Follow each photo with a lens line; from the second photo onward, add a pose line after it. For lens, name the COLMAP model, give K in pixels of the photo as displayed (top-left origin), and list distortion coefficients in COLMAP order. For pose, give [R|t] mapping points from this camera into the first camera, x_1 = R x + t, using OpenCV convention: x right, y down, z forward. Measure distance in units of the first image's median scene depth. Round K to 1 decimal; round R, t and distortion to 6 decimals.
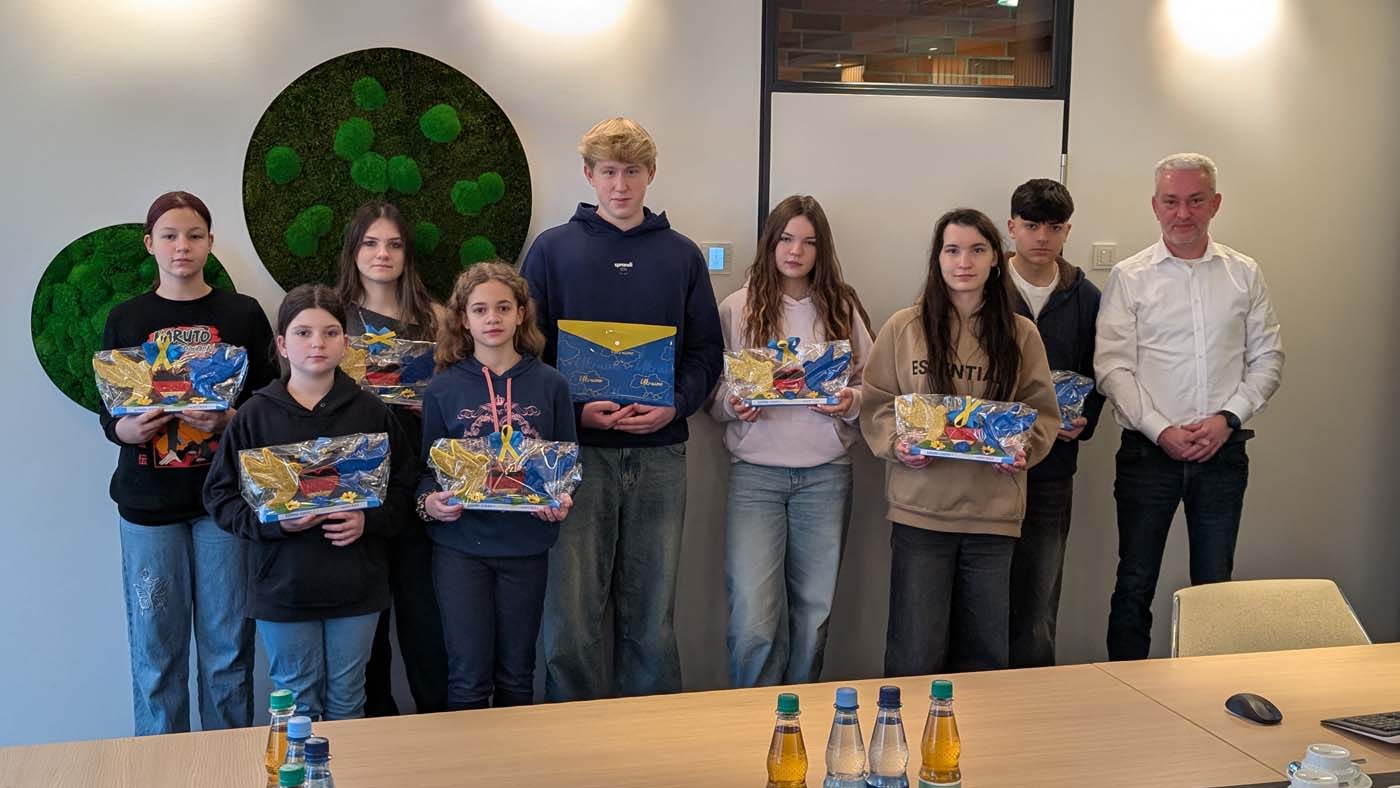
lens RADIAL K [[1660.7, 0, 714.6], [0, 1660.7, 391.0], [0, 0, 1]] dist [0.047519, 0.000000]
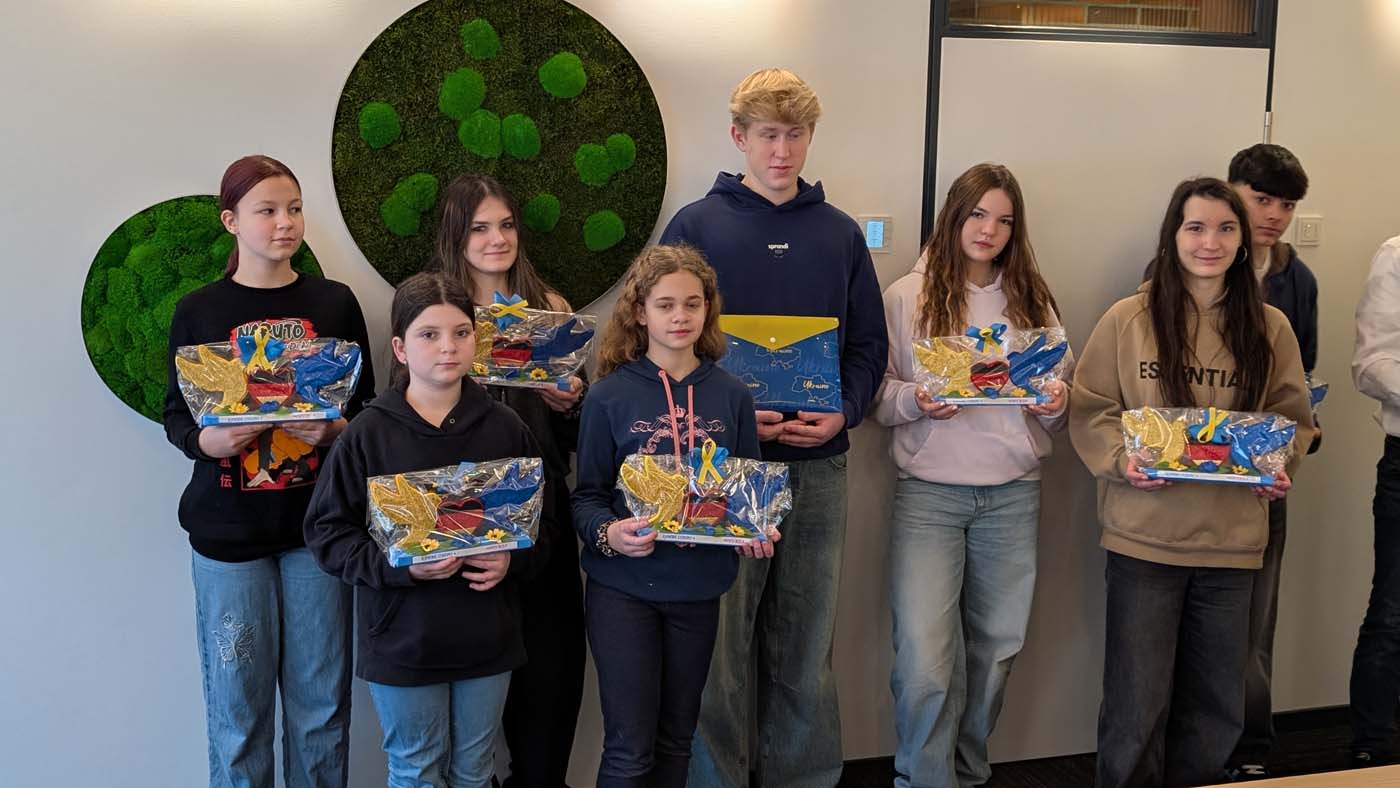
lens RADIAL K [[1660.7, 0, 693.0], [0, 1660.7, 403.0], [0, 0, 1]] dist [0.047519, 0.000000]
pose [[0.999816, -0.001118, 0.019162, -0.117736], [0.000567, 0.999588, 0.028701, -0.020312], [-0.019186, -0.028685, 0.999404, 0.160001]]
